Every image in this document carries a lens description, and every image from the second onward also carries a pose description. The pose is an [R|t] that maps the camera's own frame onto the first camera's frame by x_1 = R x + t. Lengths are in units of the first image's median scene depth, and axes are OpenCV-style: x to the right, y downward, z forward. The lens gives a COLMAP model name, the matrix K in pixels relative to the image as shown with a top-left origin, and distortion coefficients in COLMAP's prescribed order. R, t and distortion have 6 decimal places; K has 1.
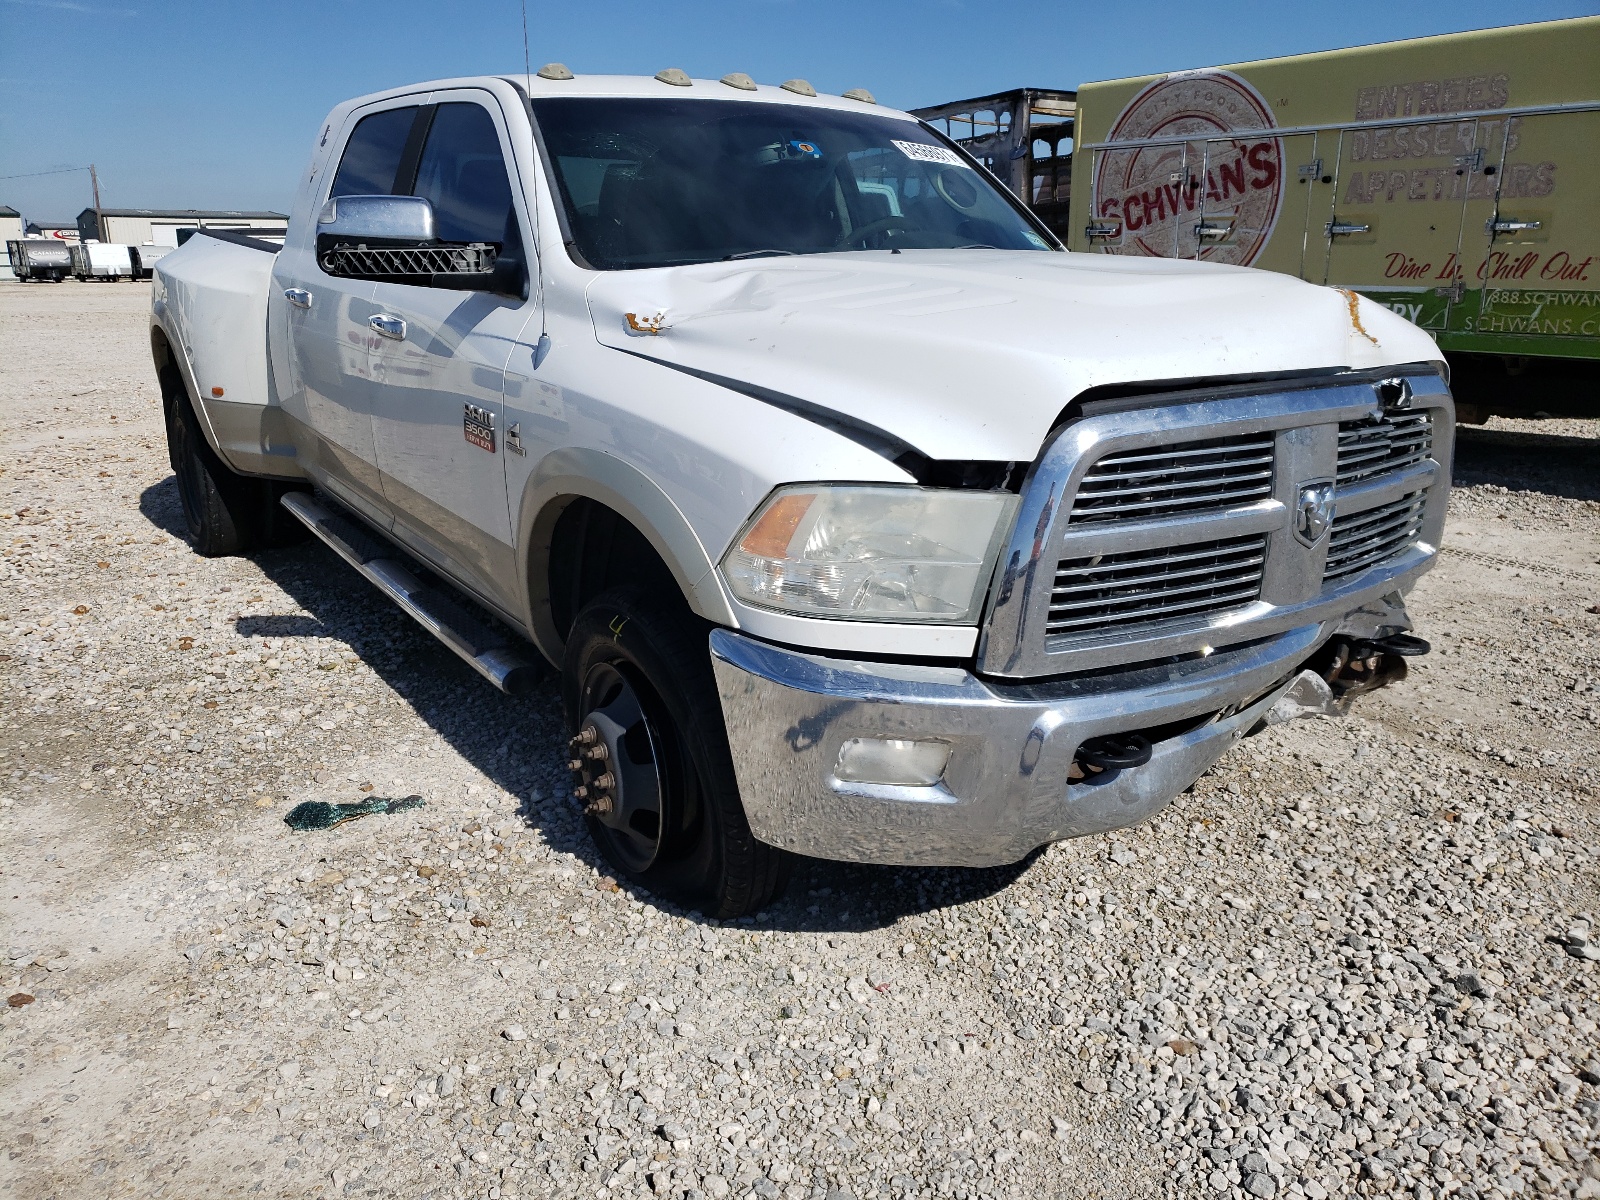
lens RADIAL K [[1333.4, 0, 801.5], [0, 1333.4, 595.0], [0, 0, 1]] dist [0.003142, 0.004112]
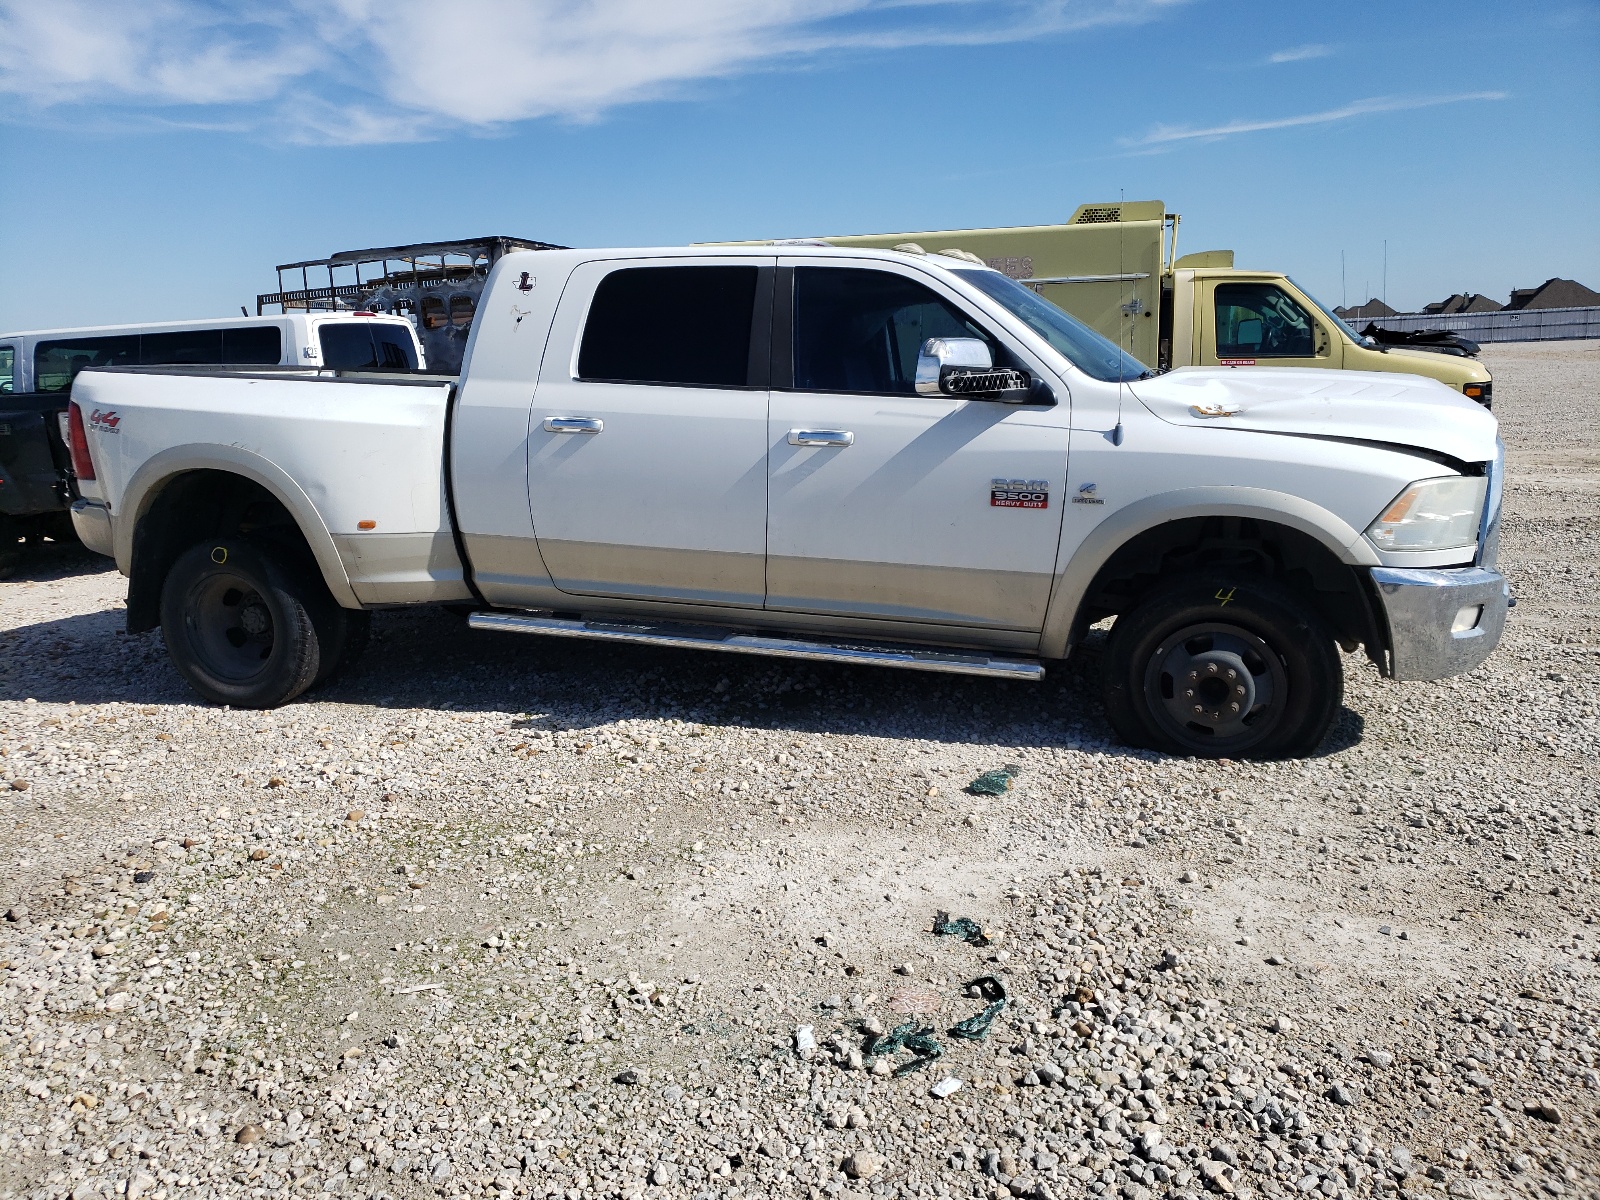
lens RADIAL K [[1333.4, 0, 798.6], [0, 1333.4, 600.5], [0, 0, 1]] dist [0.003142, 0.004112]
pose [[0.753639, -0.127969, 0.644710, -0.428282], [0.184498, 0.982616, -0.020630, -0.008807], [-0.630863, 0.134496, 0.764148, 0.024014]]
